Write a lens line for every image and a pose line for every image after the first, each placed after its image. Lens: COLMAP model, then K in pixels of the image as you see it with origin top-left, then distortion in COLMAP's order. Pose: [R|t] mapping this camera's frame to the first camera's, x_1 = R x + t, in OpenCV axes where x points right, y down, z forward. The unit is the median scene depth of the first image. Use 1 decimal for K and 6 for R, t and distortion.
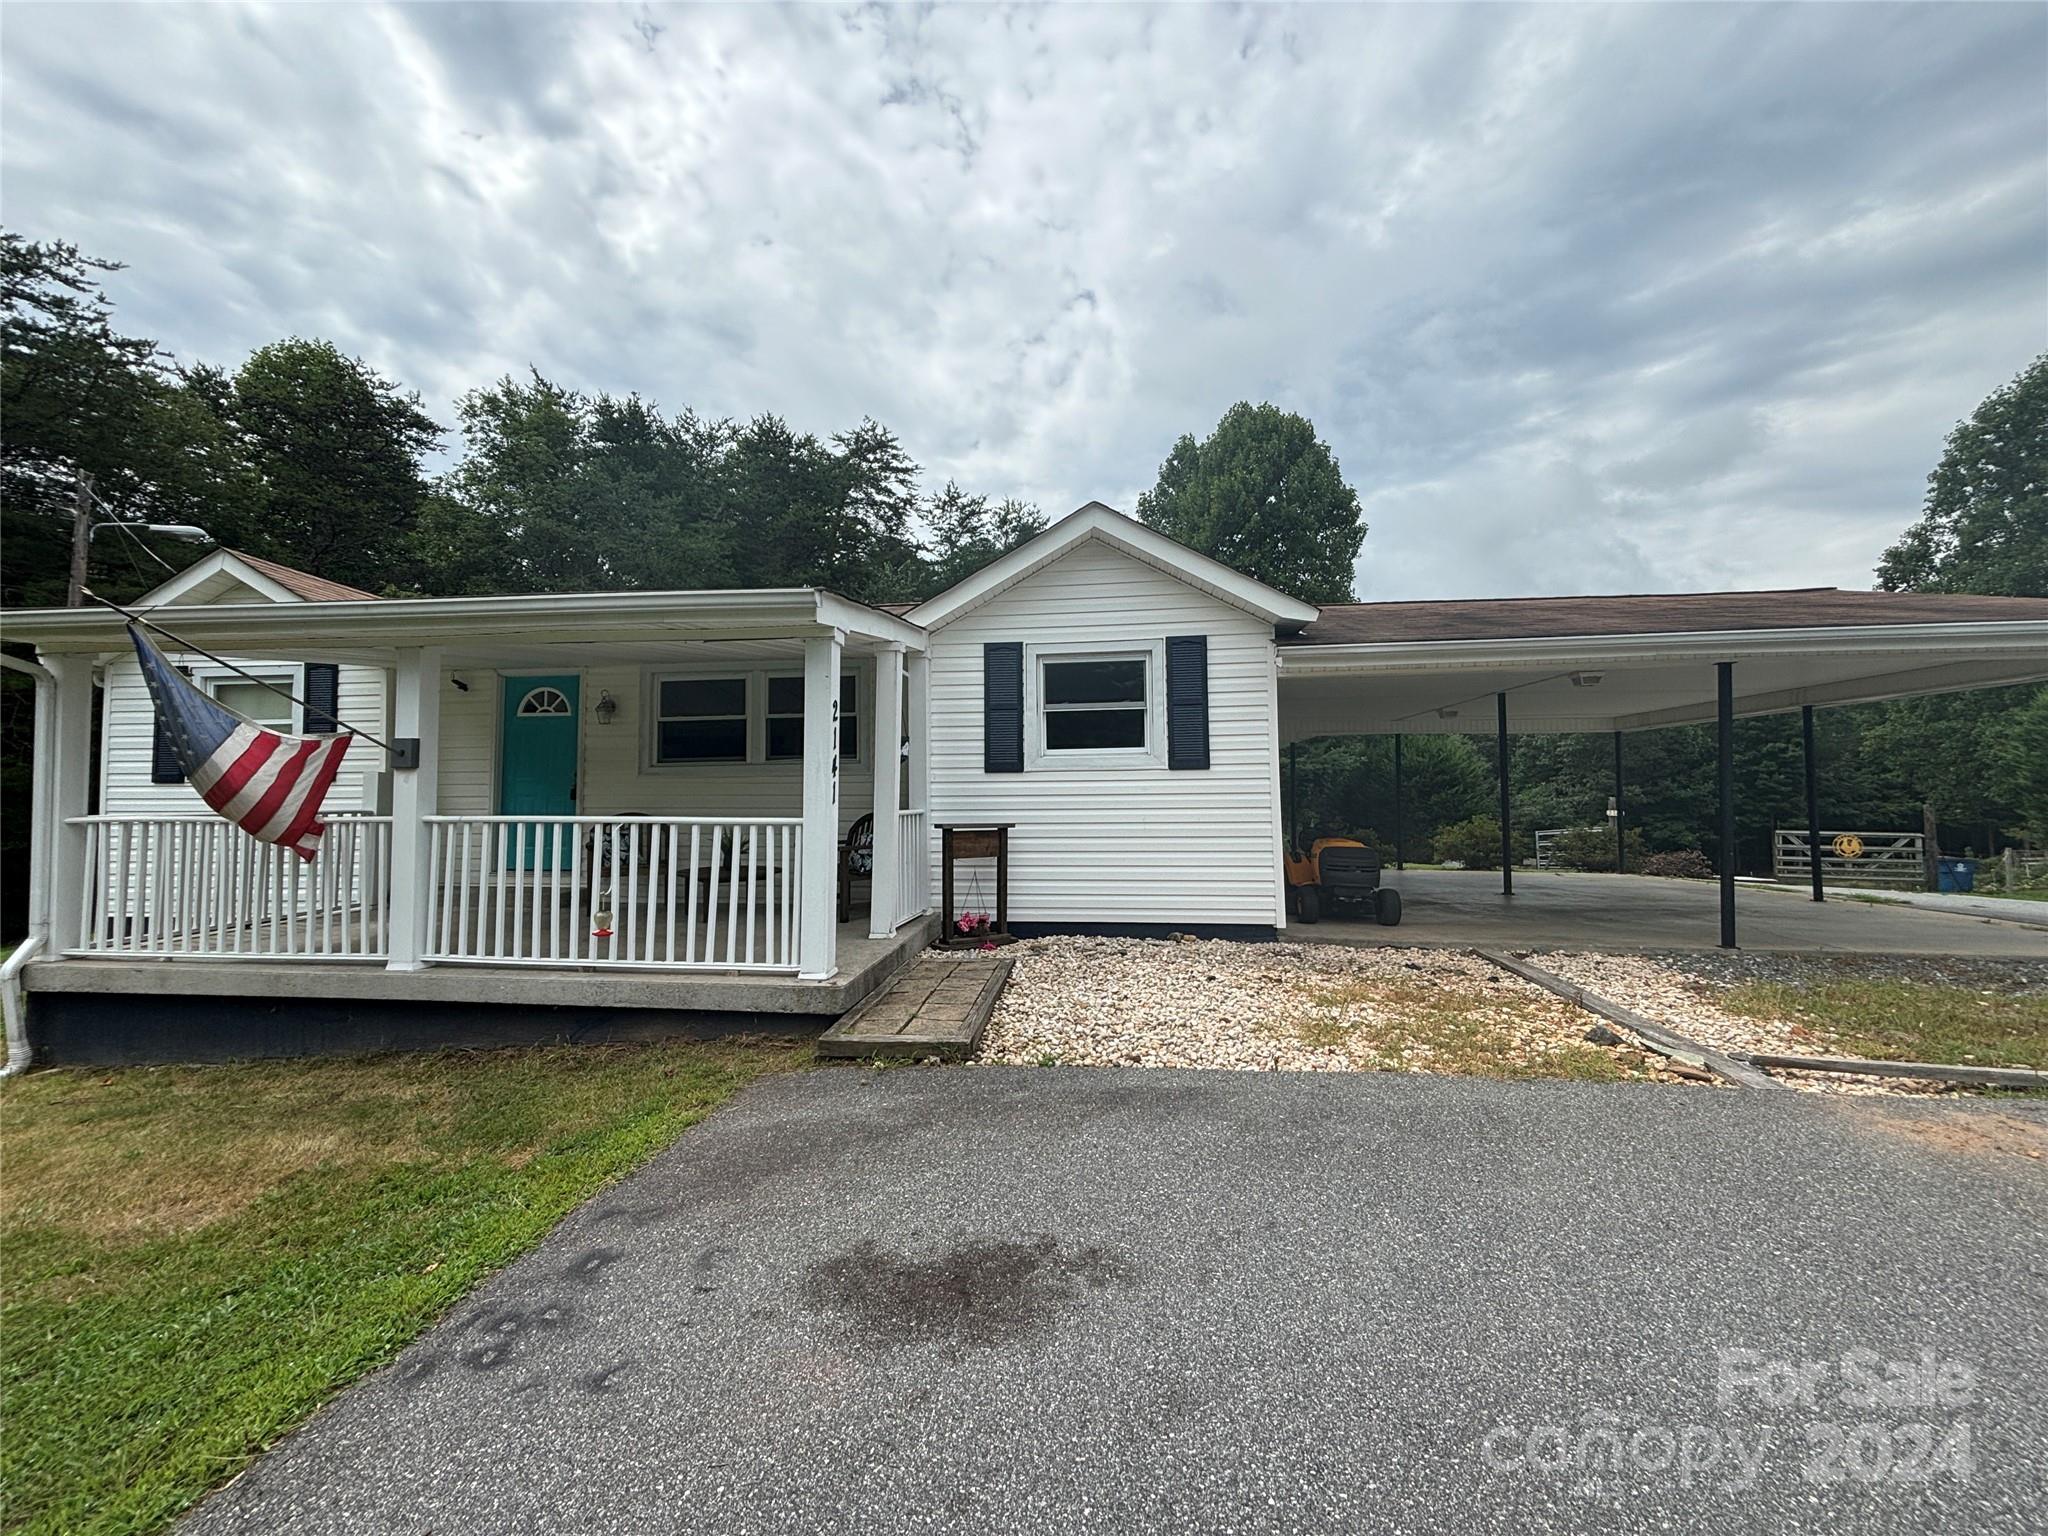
lens RADIAL K [[828.2, 0, 1022.5], [0, 828.2, 765.1], [0, 0, 1]] dist [0.002857, -0.001515]
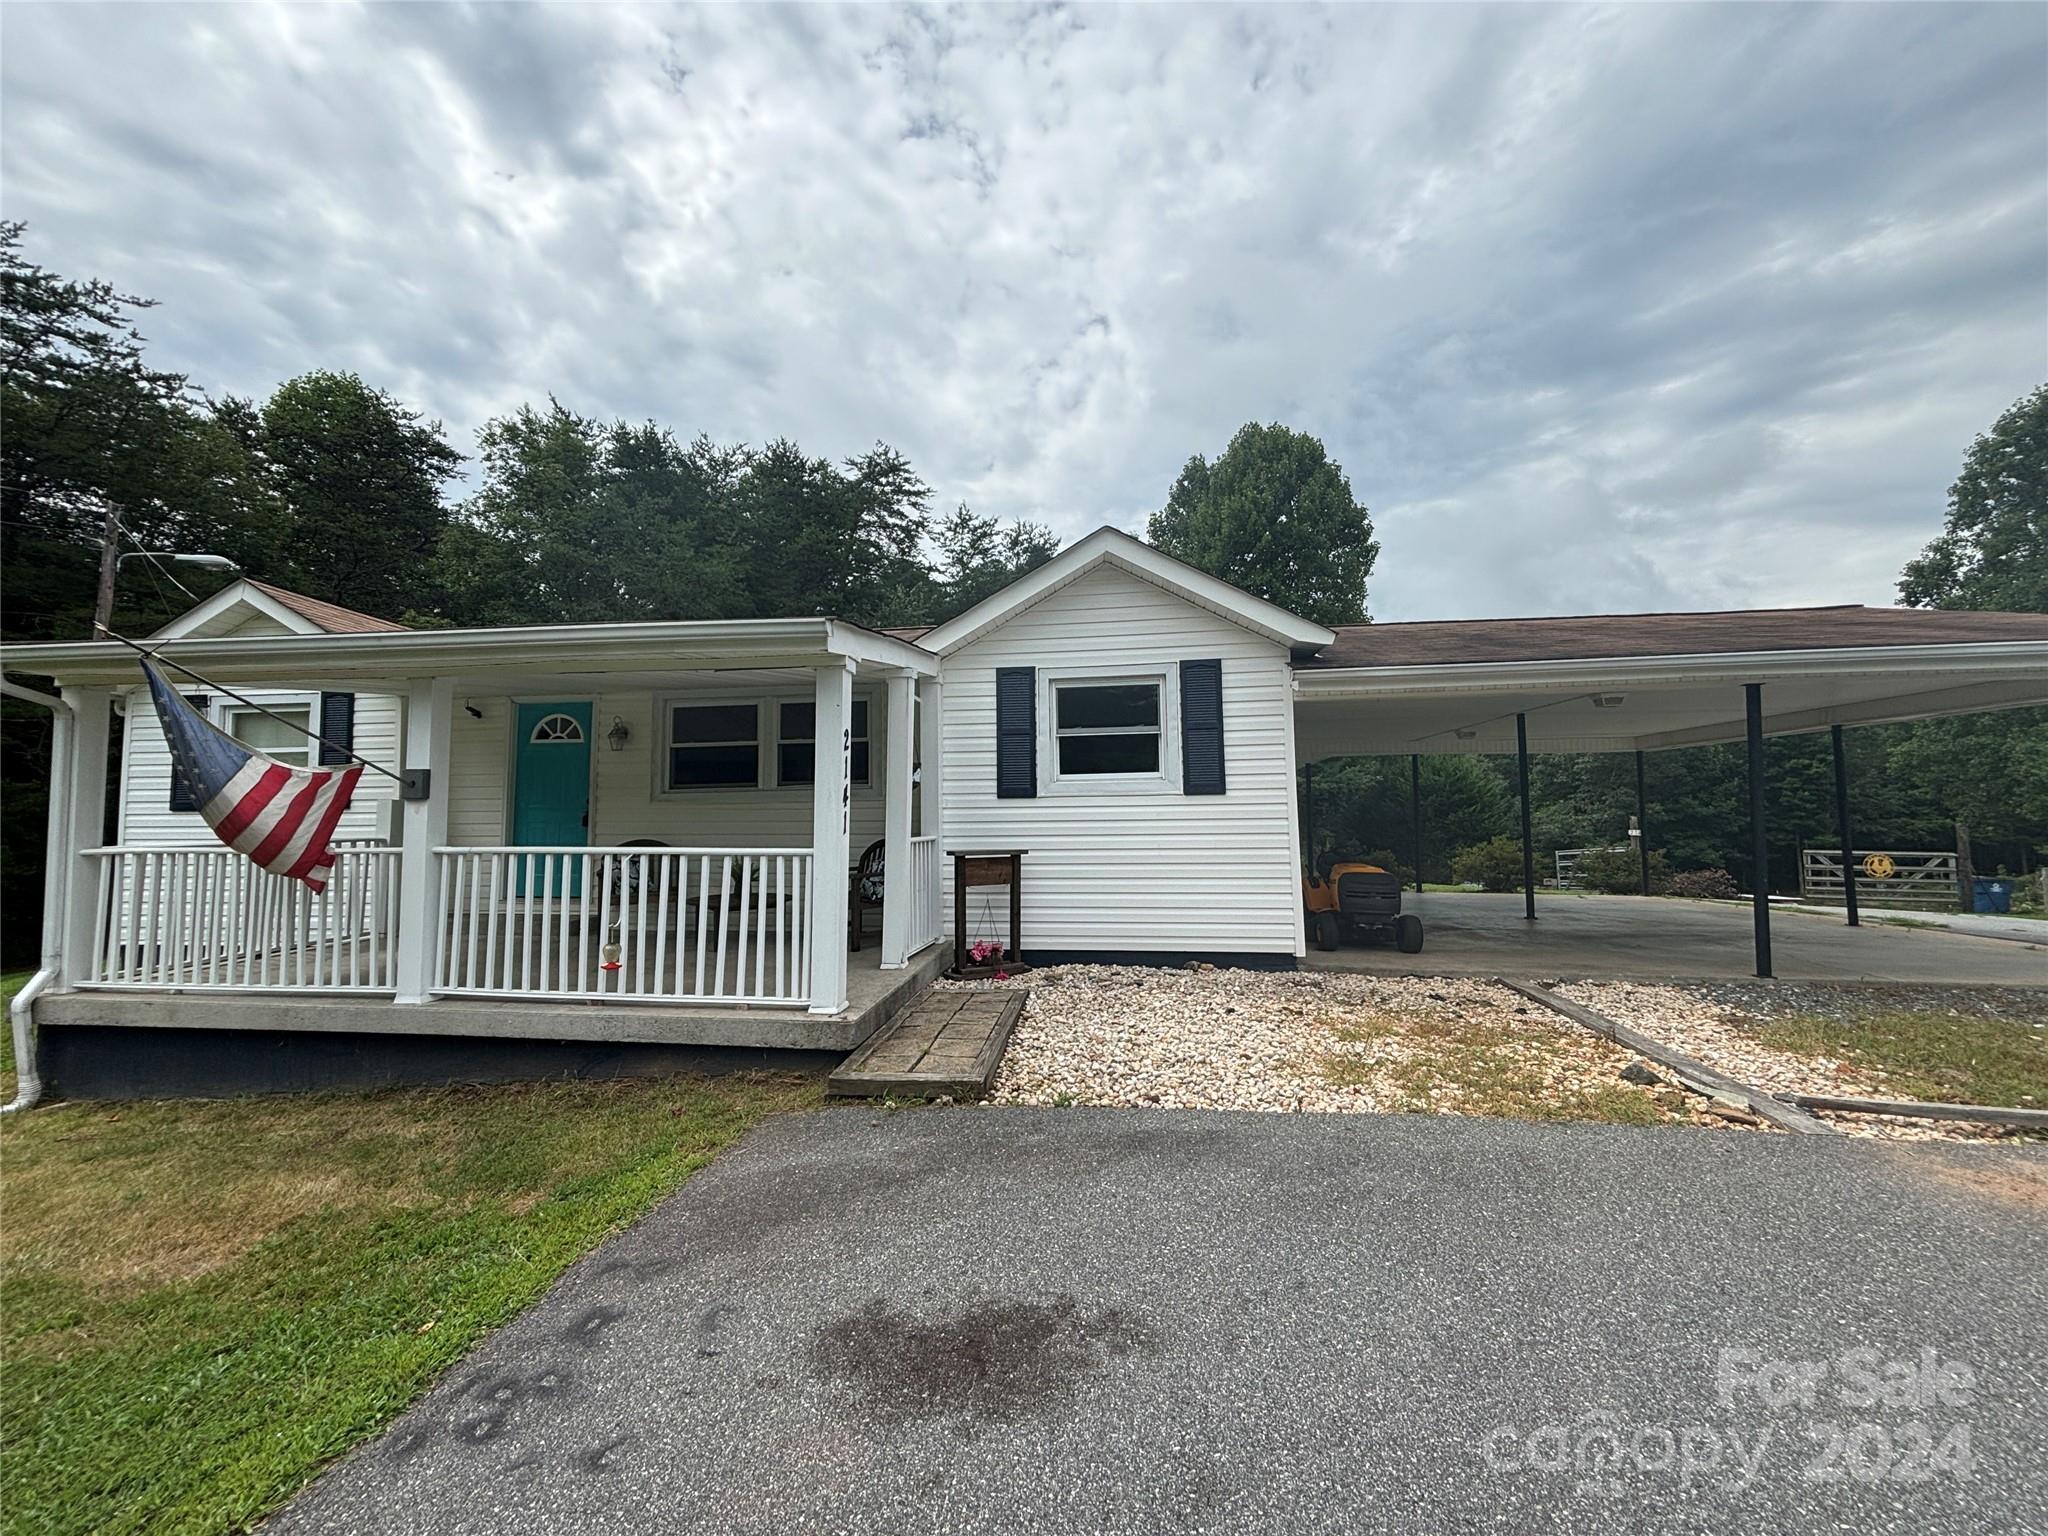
lens RADIAL K [[828.2, 0, 1022.6], [0, 828.2, 763.8], [0, 0, 1]] dist [0.002857, -0.001515]
pose [[0.999886, -0.004439, -0.014413, -0.001031], [0.004089, 0.999698, -0.024250, -0.008725], [0.014516, 0.024189, 0.999602, 0.010668]]
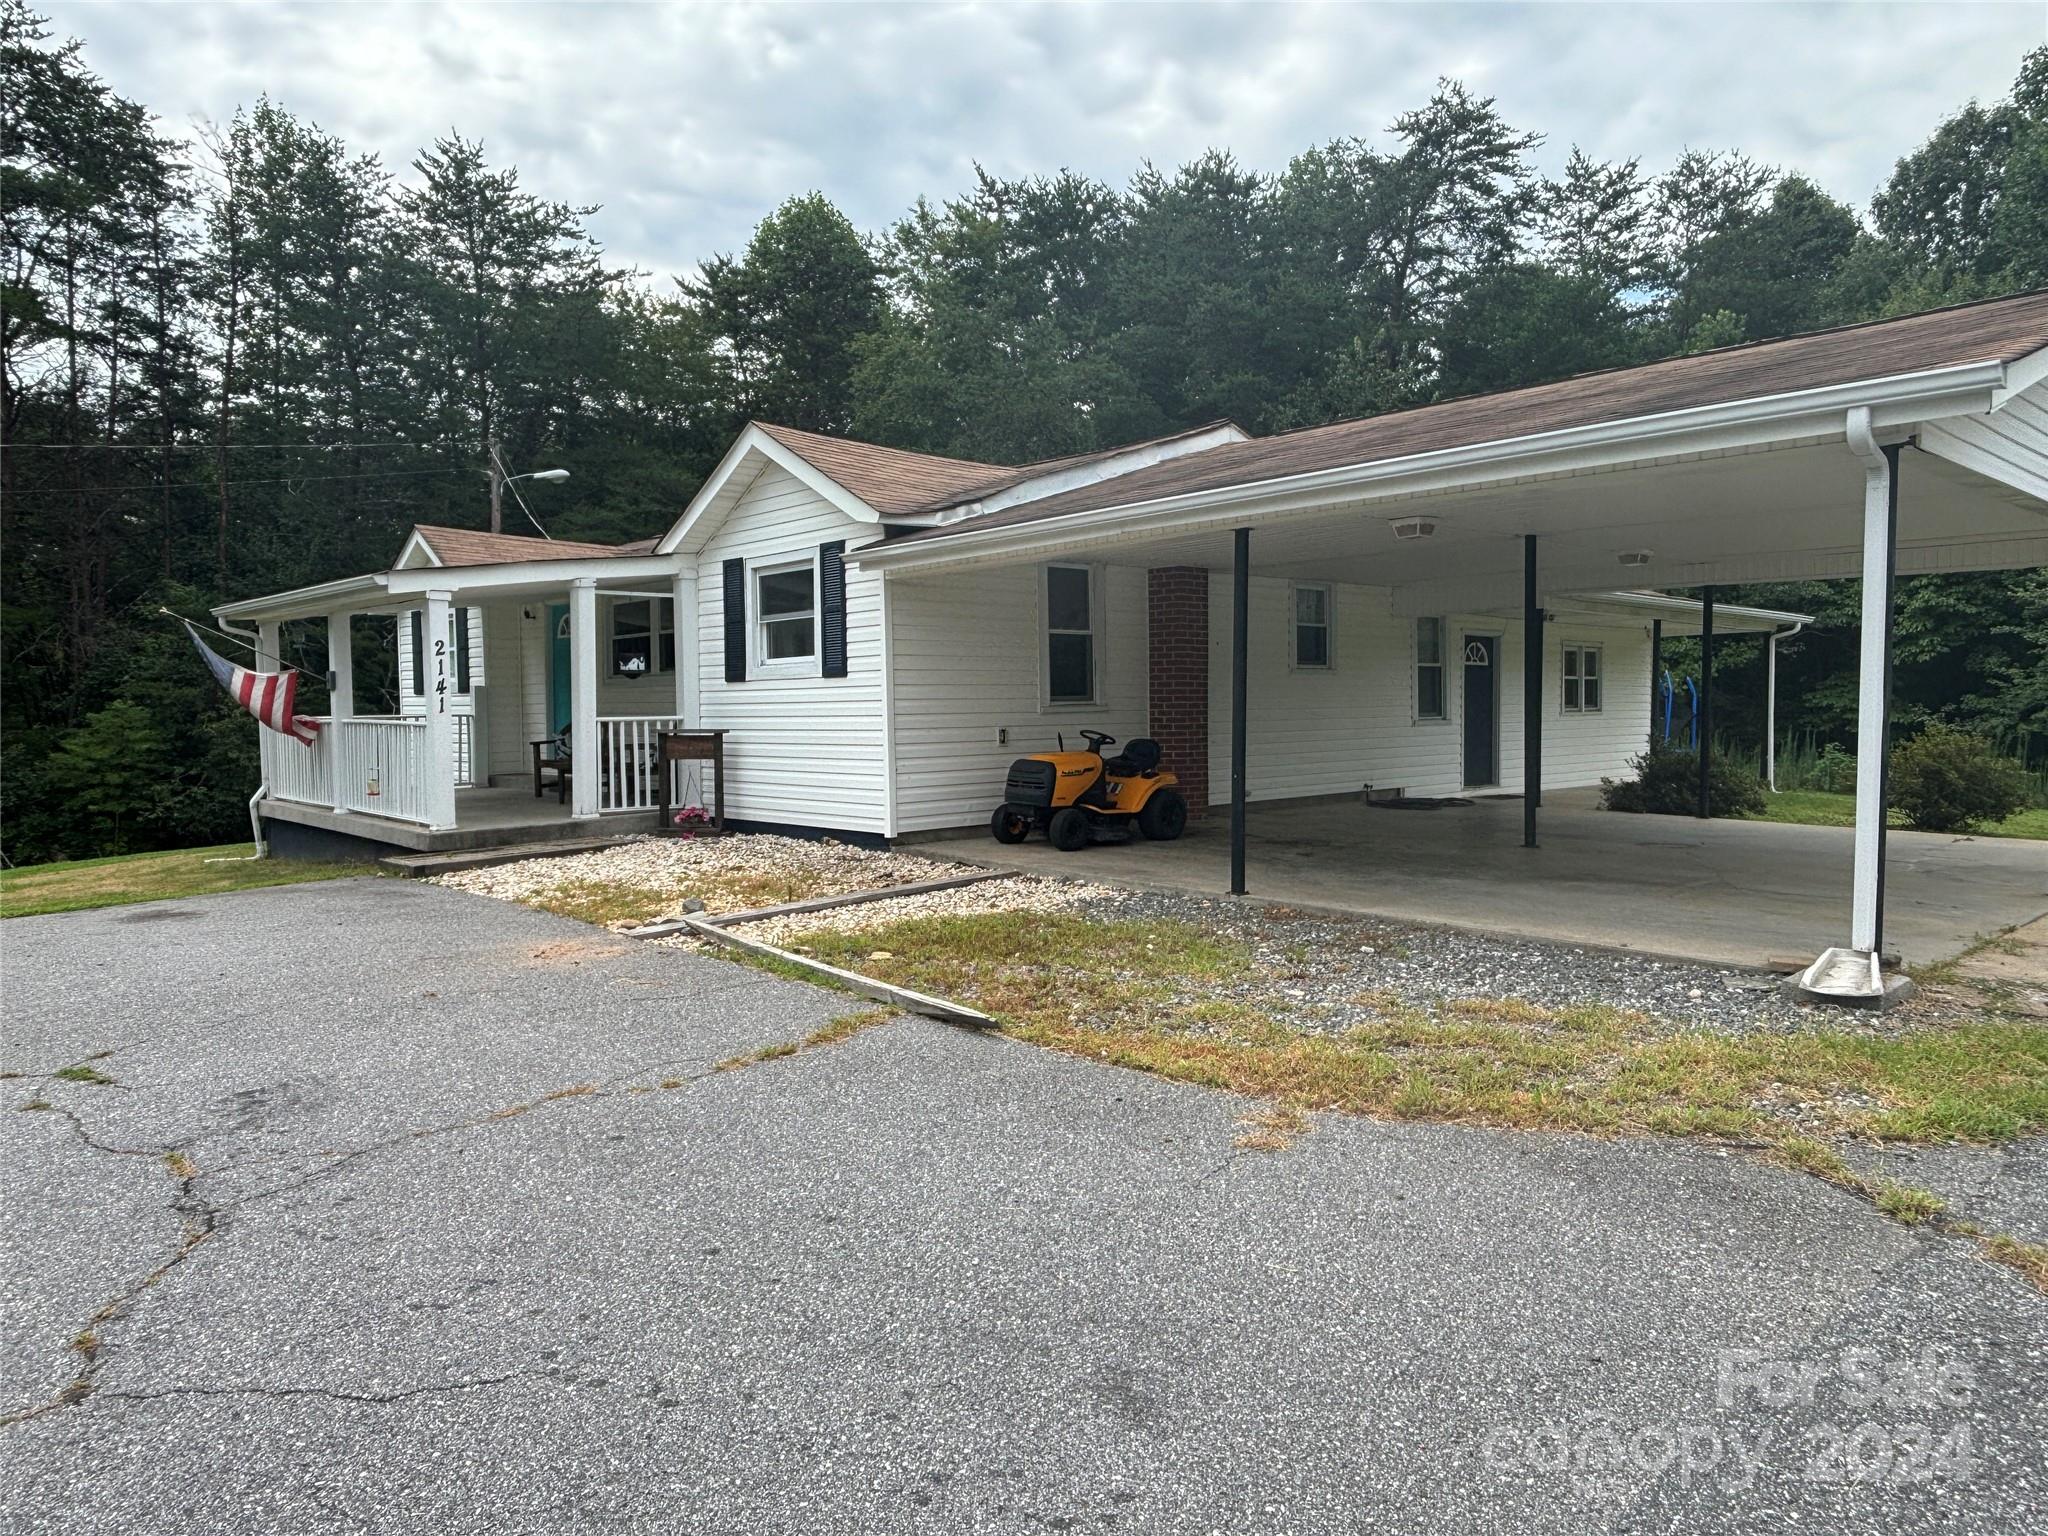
lens RADIAL K [[1322.0, 0, 1026.1], [0, 1322.0, 771.9], [0, 0, 1]] dist [0.005398, 0.000149]
pose [[0.764911, 0.030572, -0.643410, 1.500072], [0.038076, 0.994980, 0.092543, -0.021189], [0.643010, -0.095286, 0.759907, -0.081035]]
